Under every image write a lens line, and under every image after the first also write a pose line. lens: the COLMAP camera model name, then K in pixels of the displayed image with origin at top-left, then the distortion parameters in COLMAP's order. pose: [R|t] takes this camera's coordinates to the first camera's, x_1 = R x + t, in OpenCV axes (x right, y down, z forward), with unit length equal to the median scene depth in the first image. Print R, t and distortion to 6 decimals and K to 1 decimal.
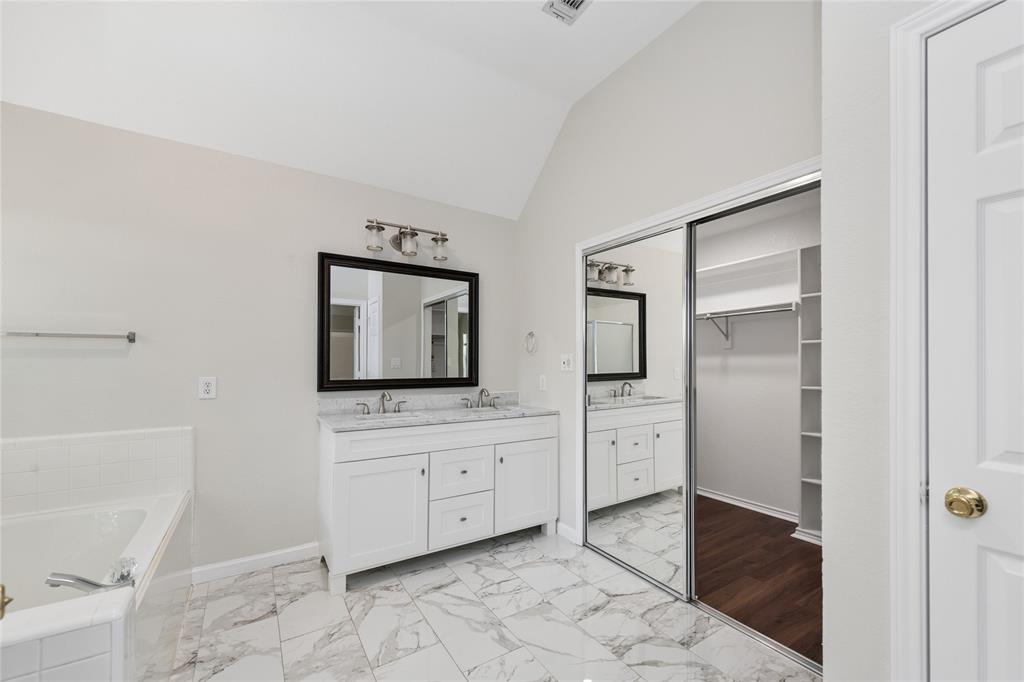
lens RADIAL K [[410.1, 0, 512.7], [0, 410.1, 363.0], [0, 0, 1]] dist [0.001445, 0.000066]
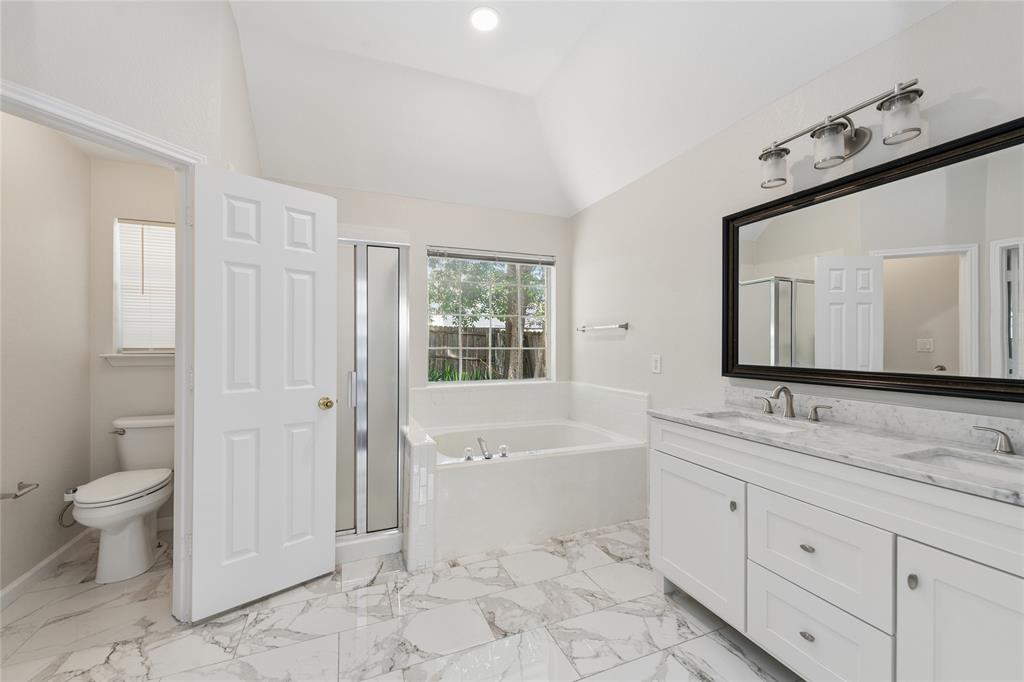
lens RADIAL K [[404.3, 0, 511.4], [0, 404.3, 345.7], [0, 0, 1]] dist [0.005377, -0.000147]
pose [[-0.179903, 0.005494, -0.983669, 0.449023], [-0.002040, 0.999980, 0.005958, -0.000225], [0.983682, 0.003079, -0.179888, 0.685803]]
